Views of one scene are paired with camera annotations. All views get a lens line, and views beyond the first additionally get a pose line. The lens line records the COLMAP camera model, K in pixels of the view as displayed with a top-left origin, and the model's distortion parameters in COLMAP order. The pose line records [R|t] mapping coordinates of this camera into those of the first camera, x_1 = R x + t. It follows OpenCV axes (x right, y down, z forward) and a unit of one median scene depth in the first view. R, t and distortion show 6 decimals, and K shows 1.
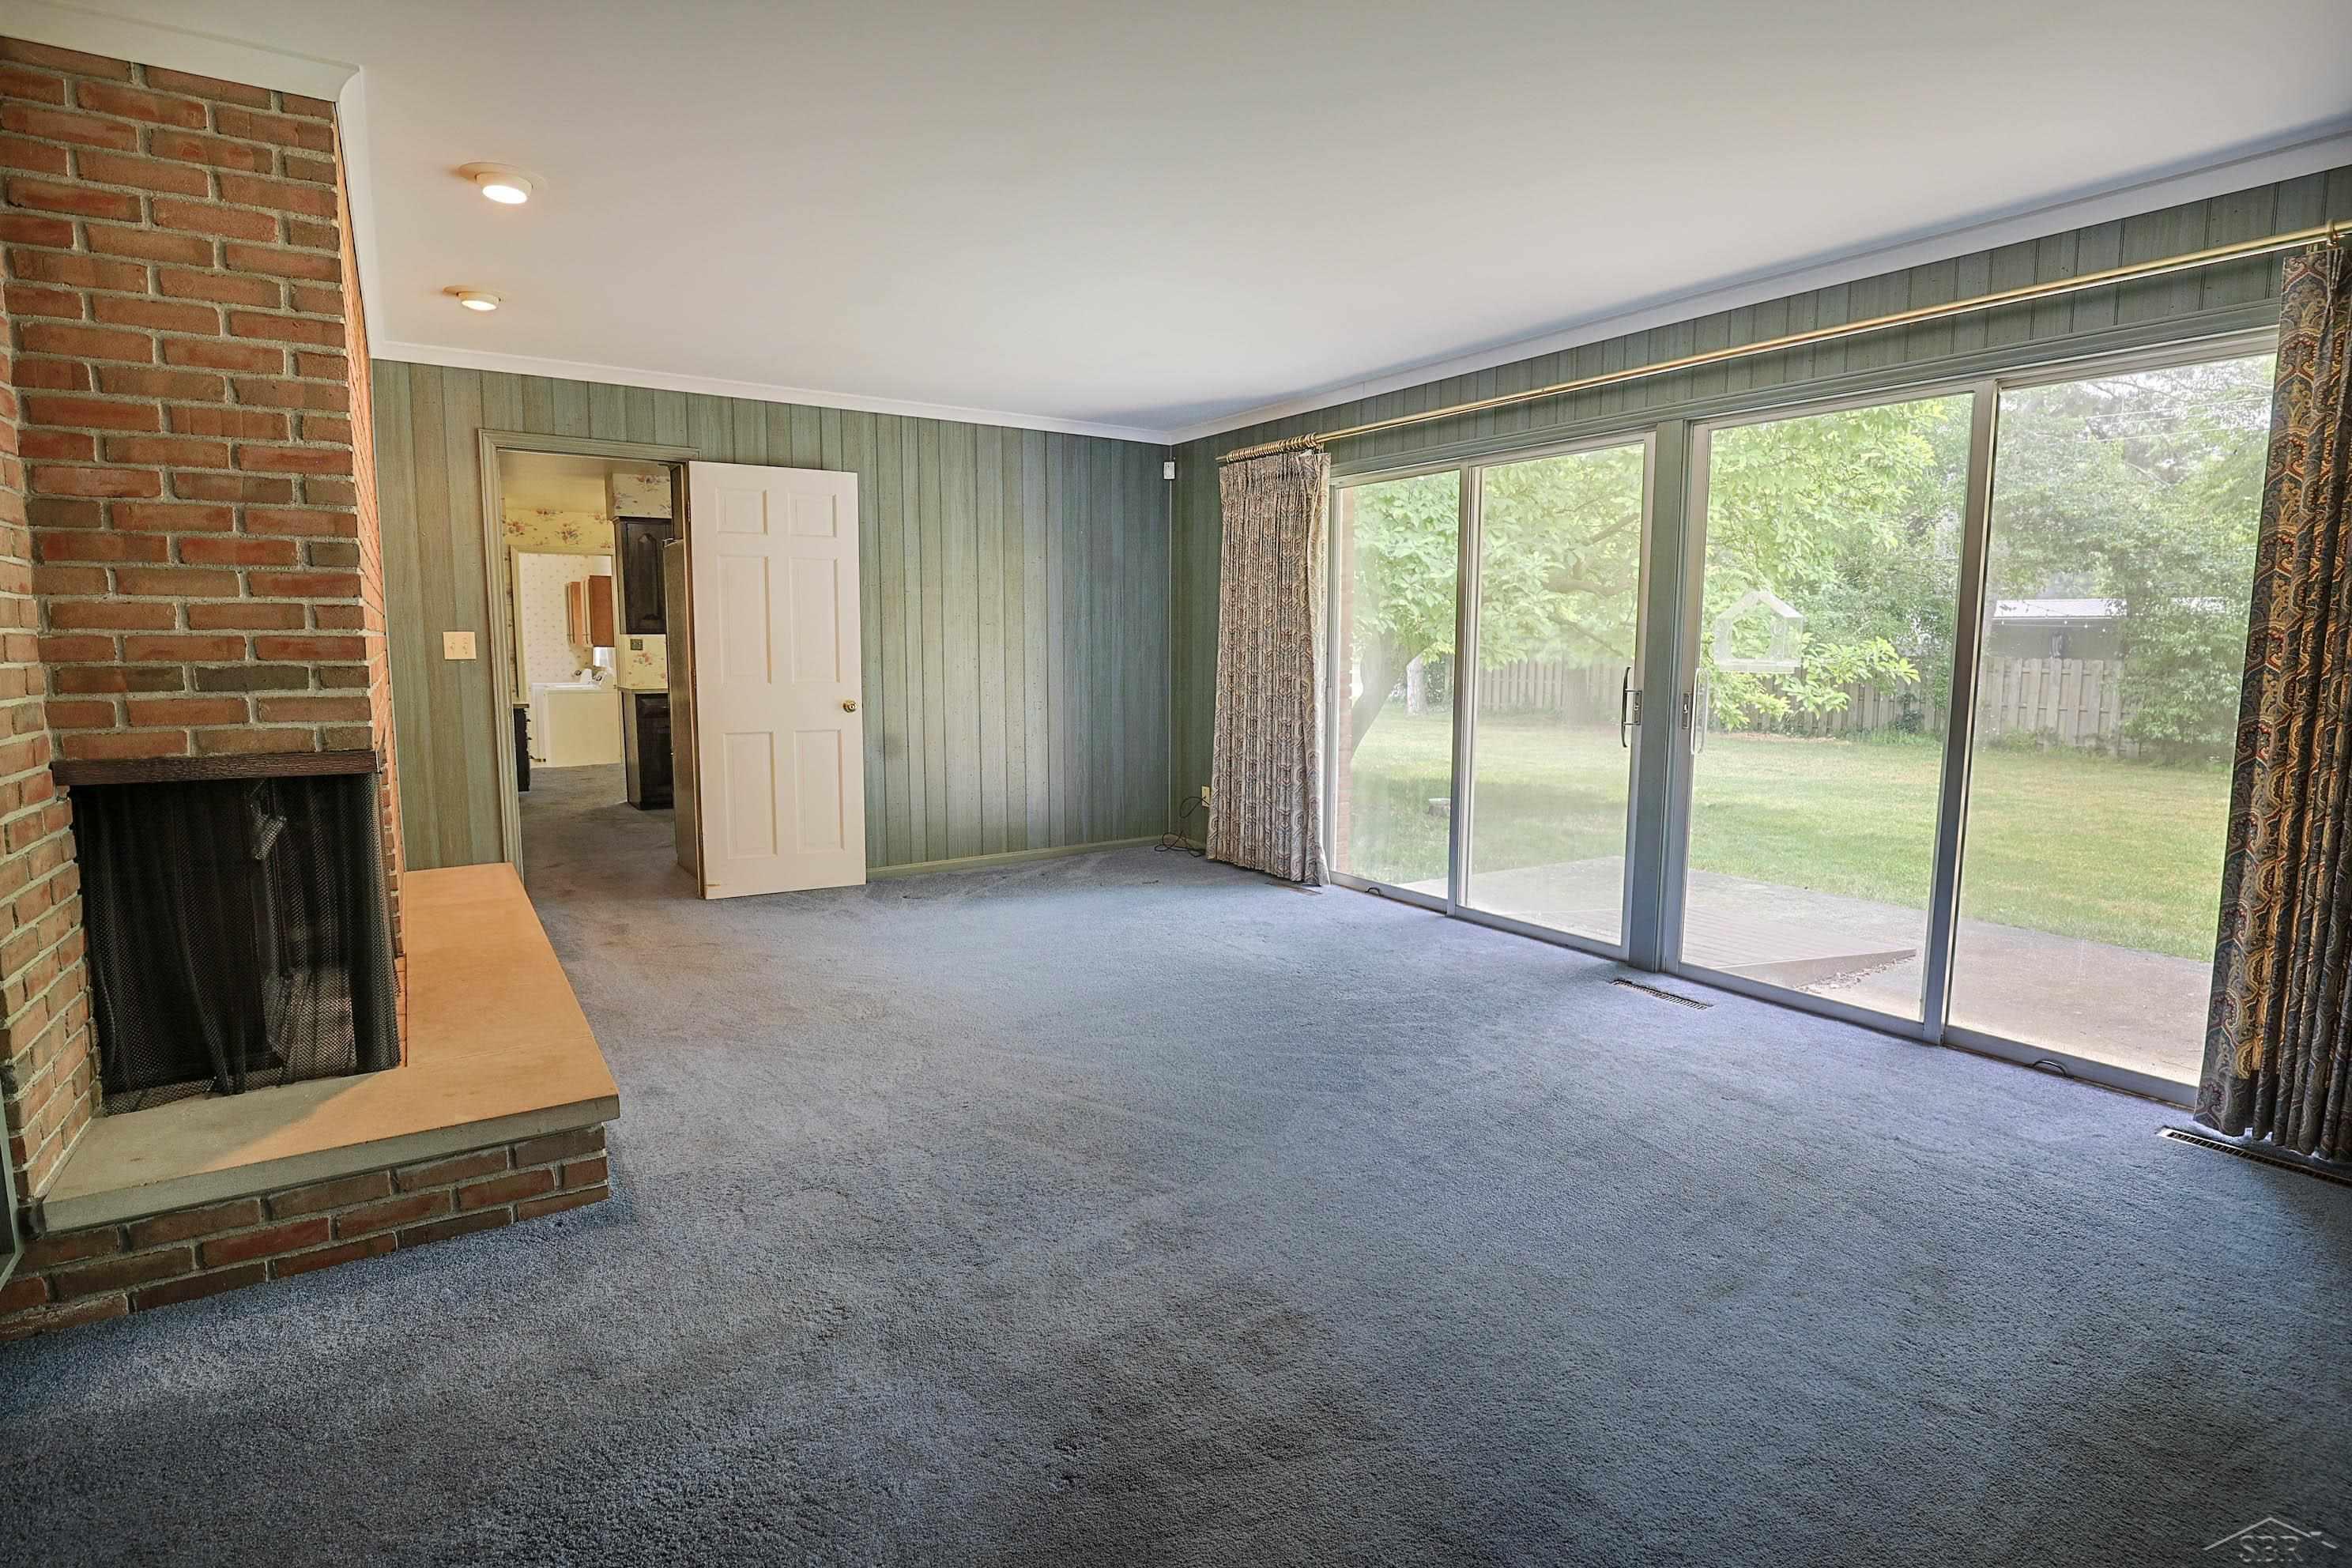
lens RADIAL K [[1151.2, 0, 1176.0], [0, 1151.2, 784.0], [0, 0, 1]] dist [-0.033644, 0.004899]
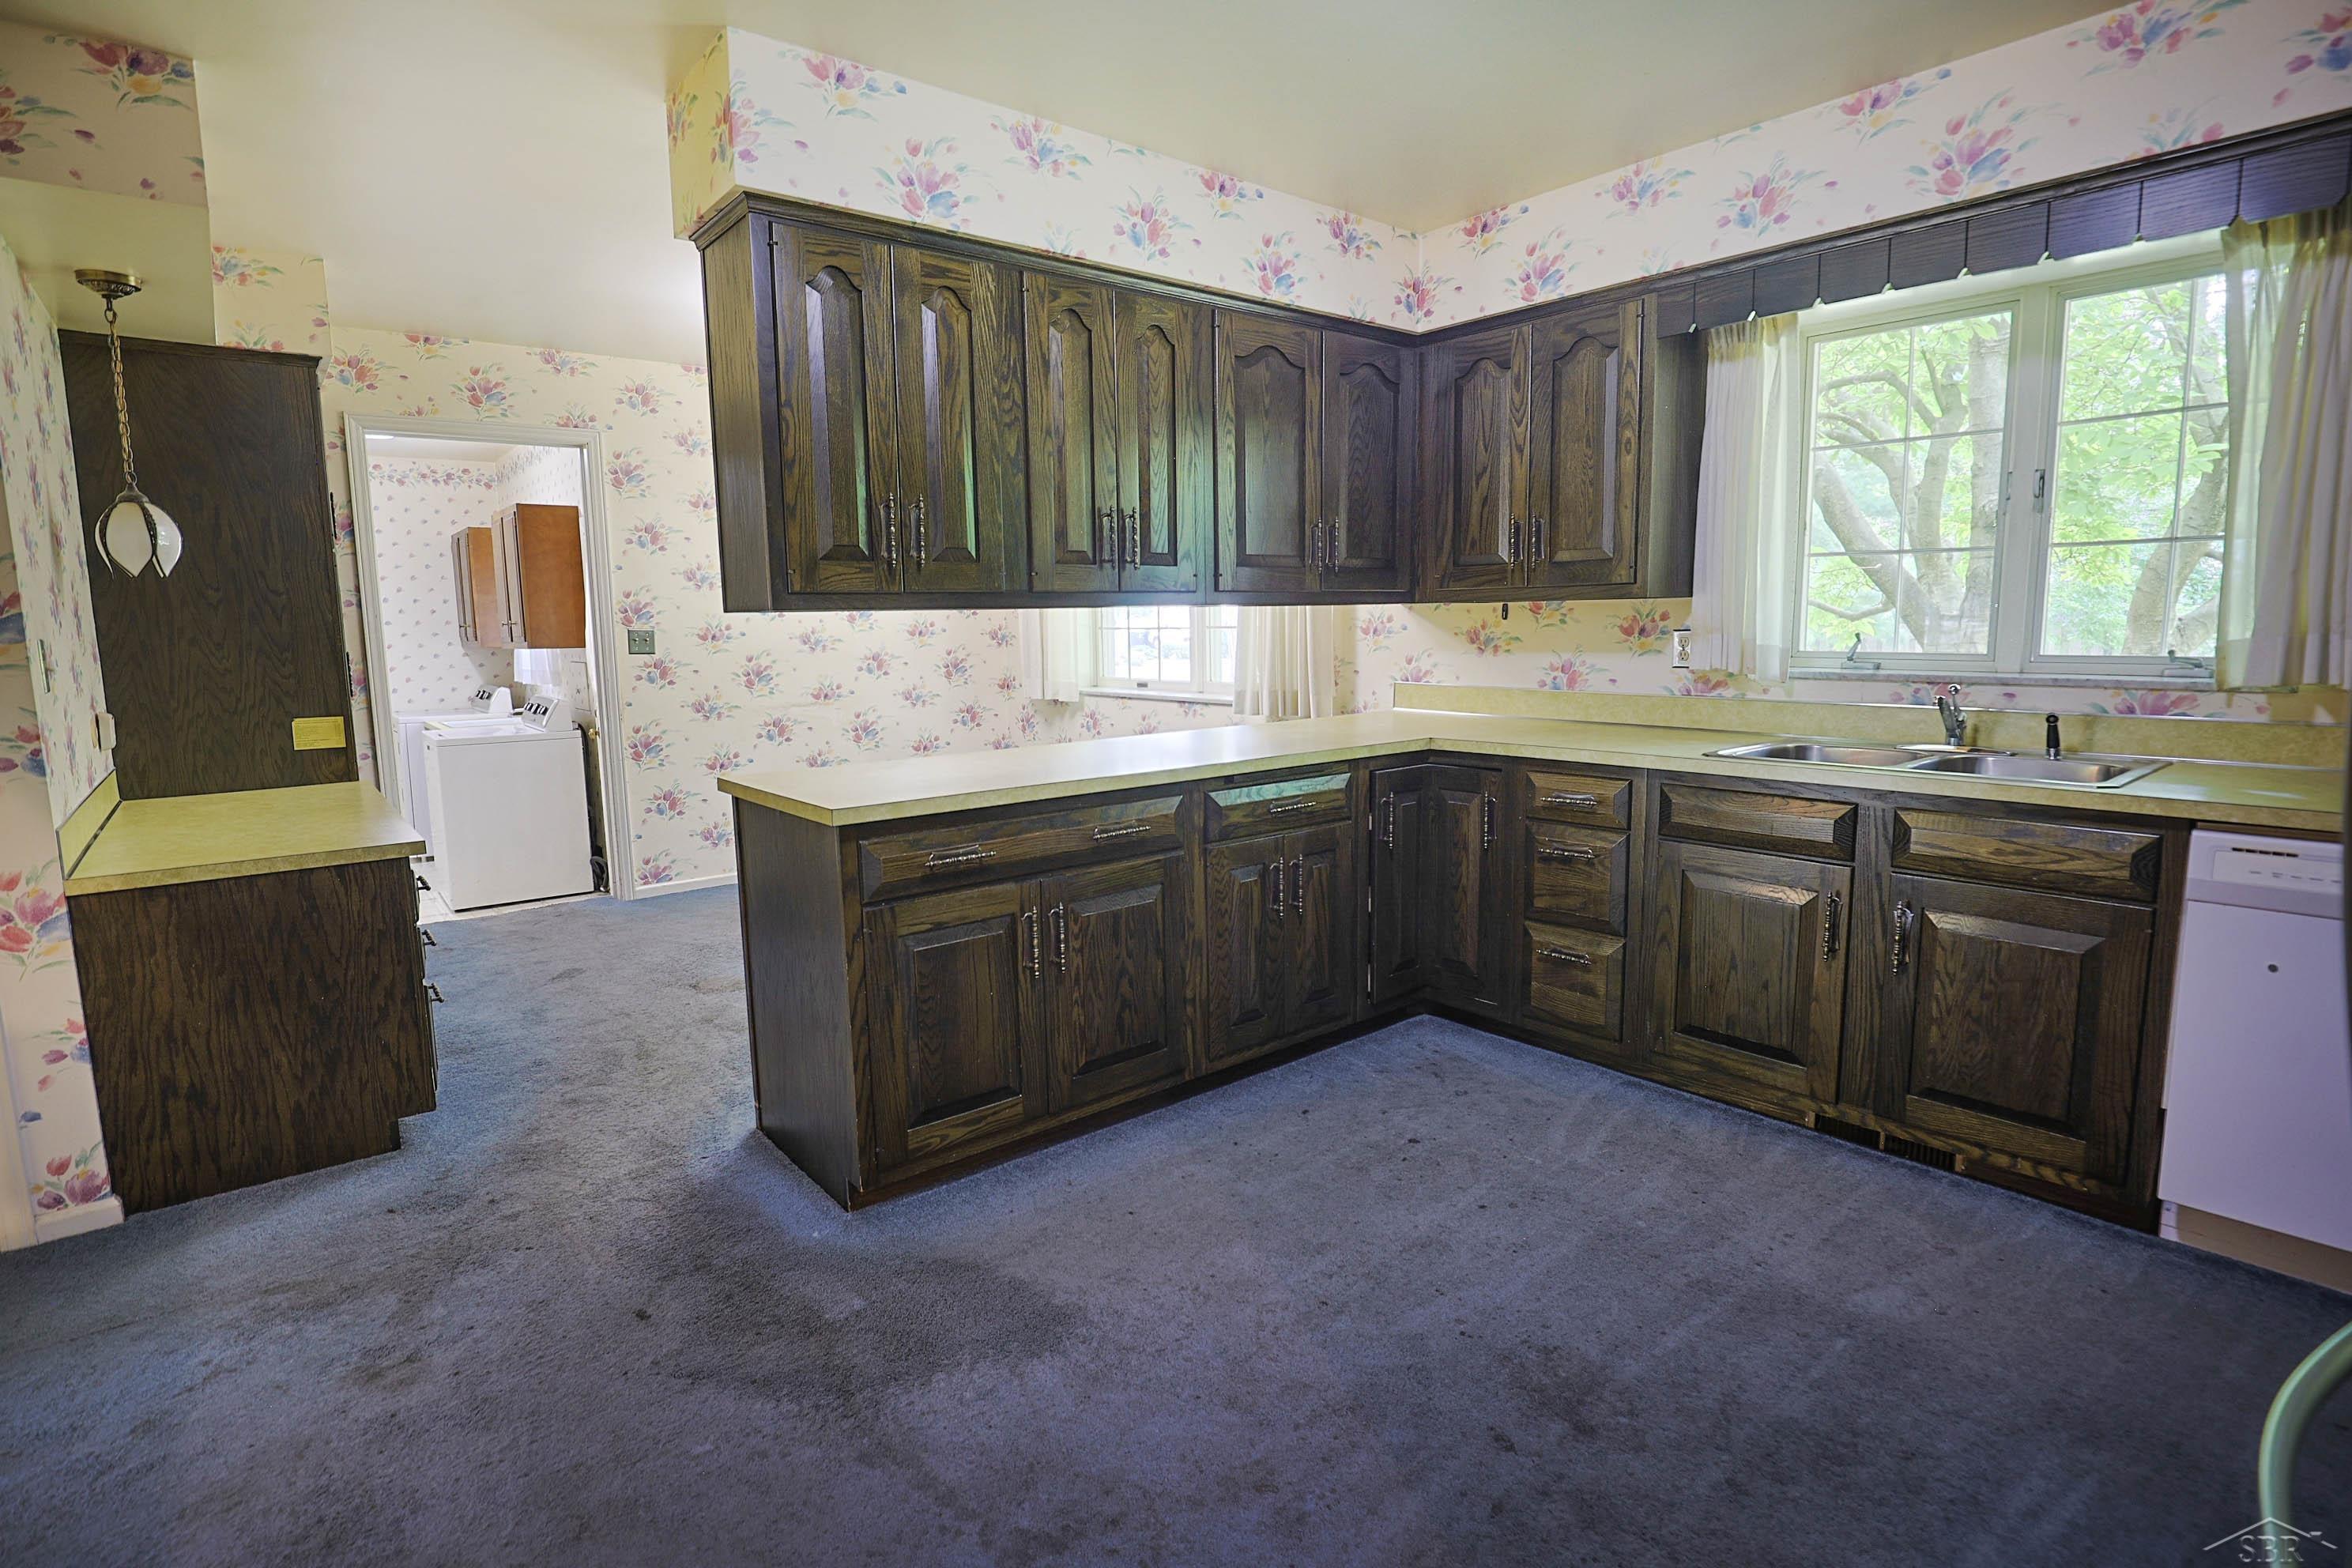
lens RADIAL K [[1143.0, 0, 1176.0], [0, 1143.0, 784.0], [0, 0, 1]] dist [-0.033810, 0.000049]
pose [[0.994845, -0.032855, 0.095933, -0.260297], [0.031348, 0.999361, 0.017173, -0.056469], [-0.096436, -0.014077, 0.995240, 0.448932]]
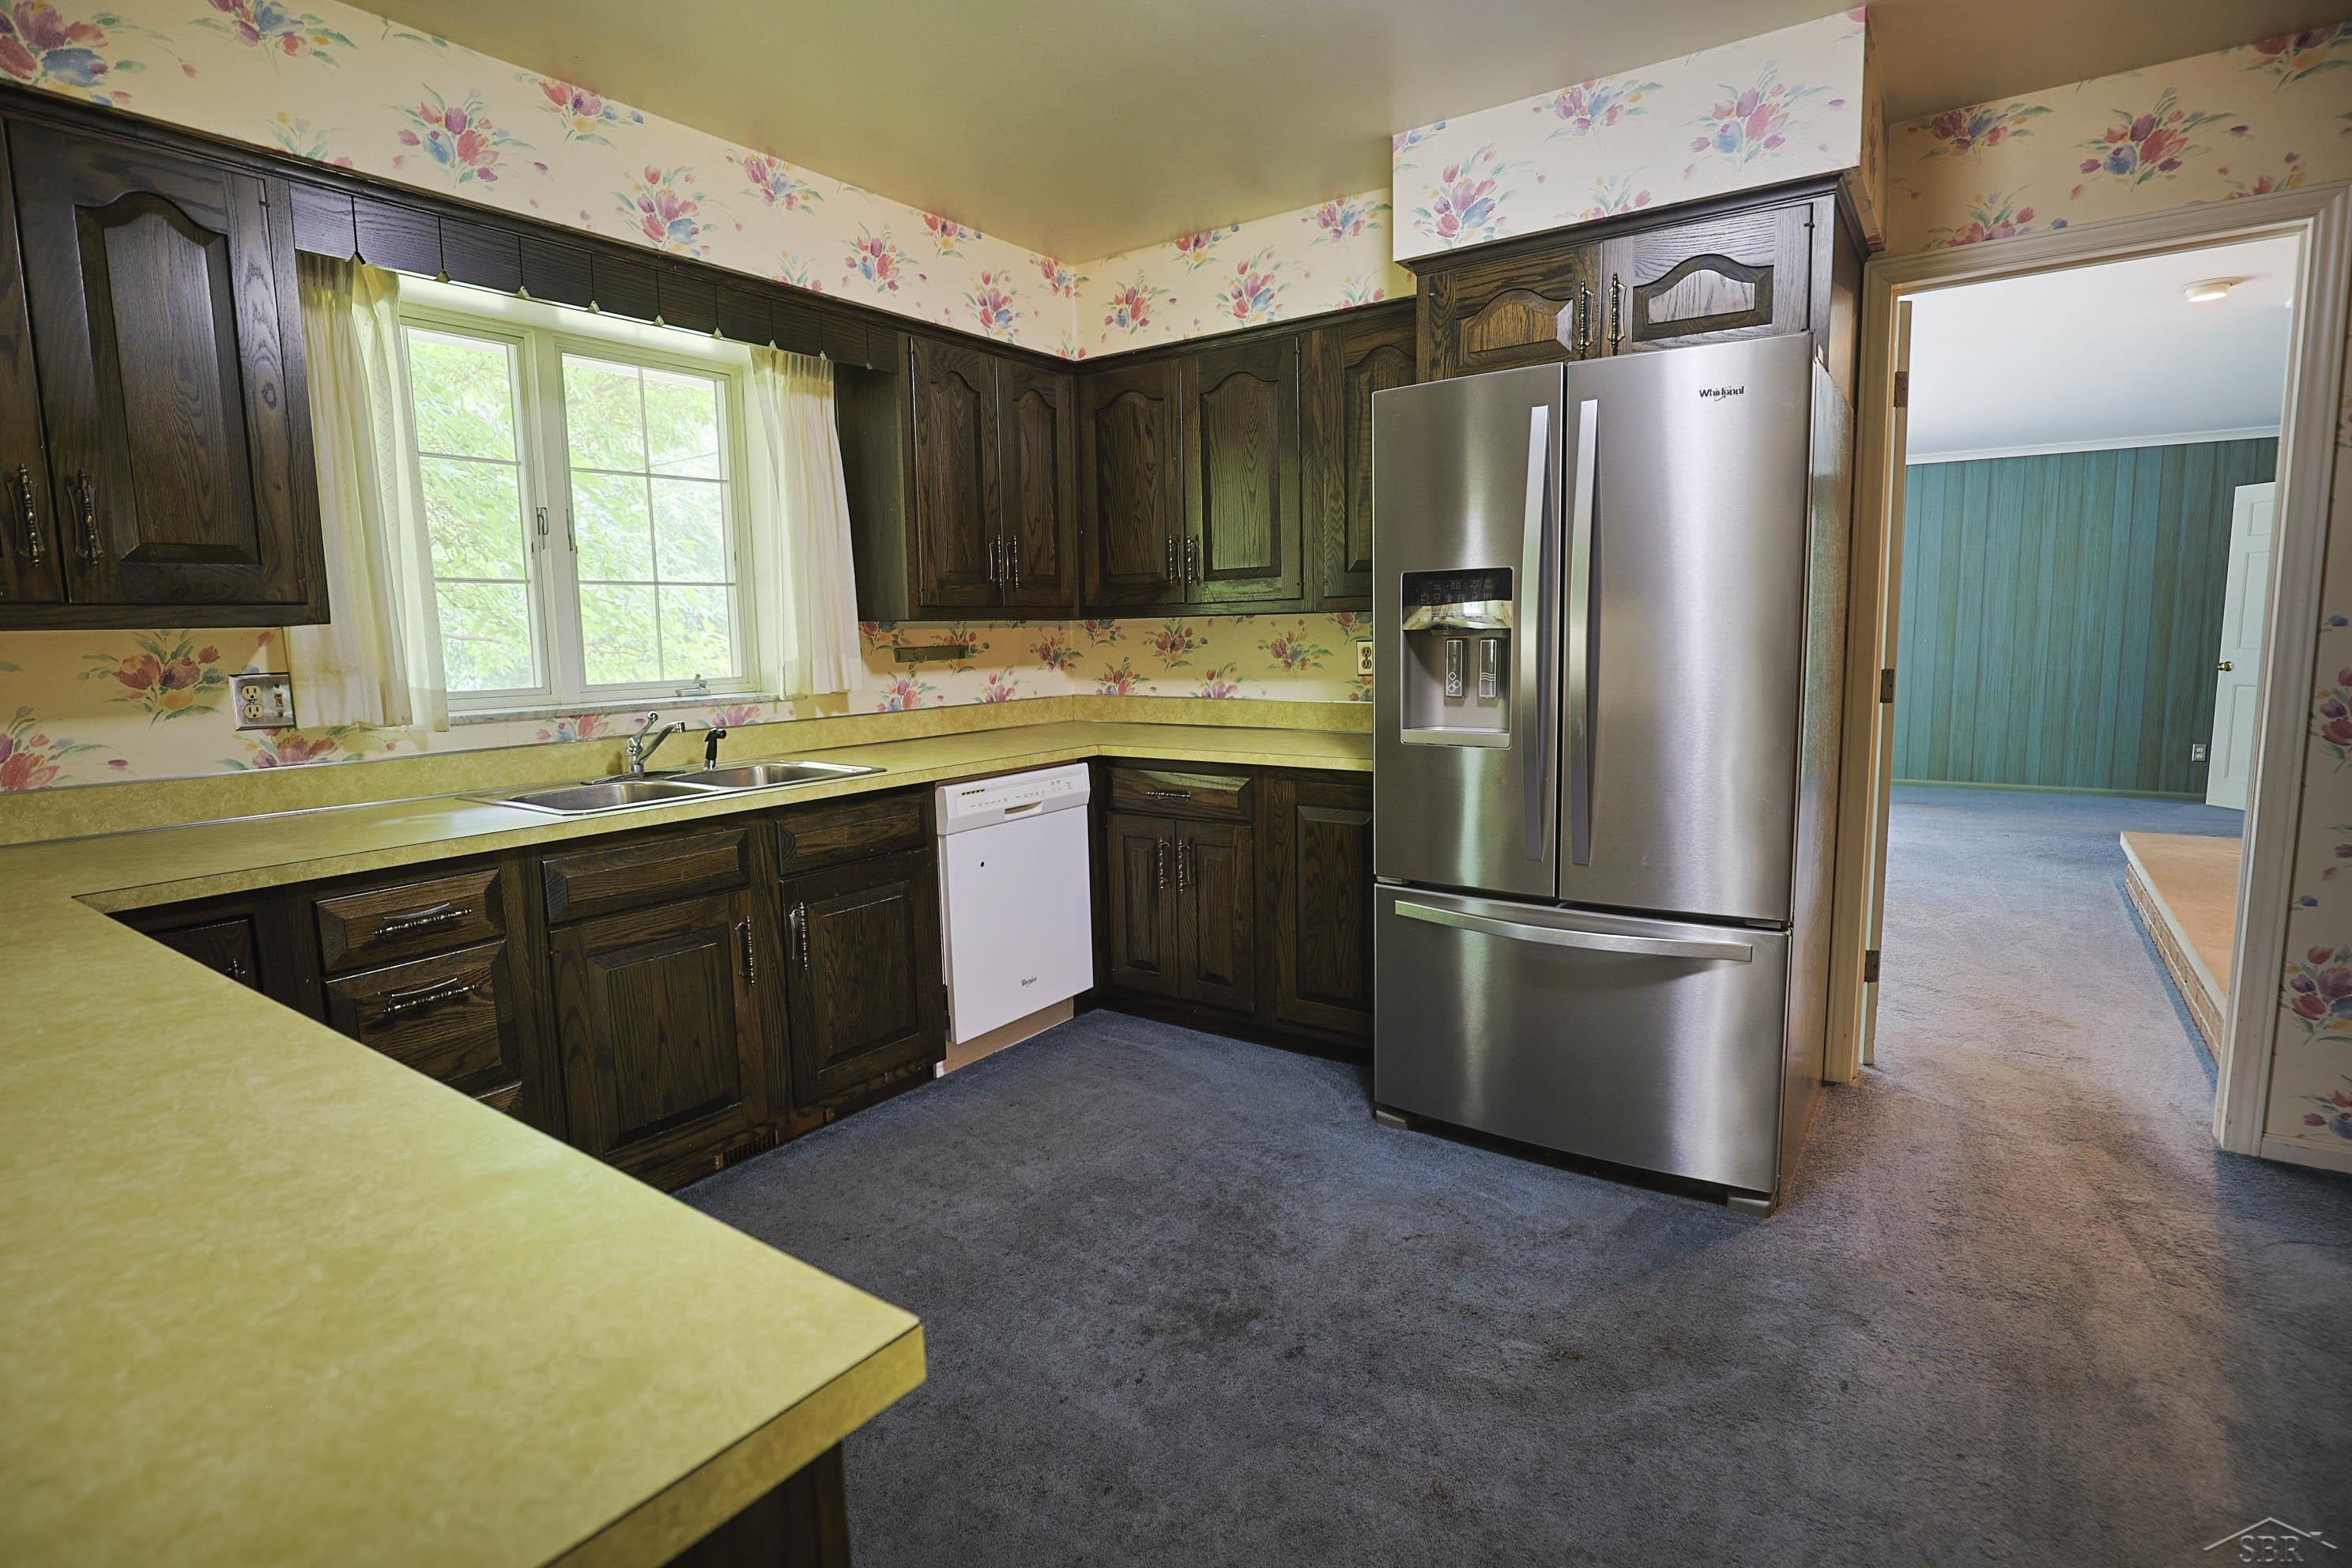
lens RADIAL K [[1151.2, 0, 1176.0], [0, 1151.2, 784.0], [0, 0, 1]] dist [-0.033644, 0.004899]
pose [[-0.355154, -0.120250, 0.927041, -0.359074], [0.134236, 0.974854, 0.177878, -0.085079], [-0.925120, 0.187616, -0.330081, 0.672582]]
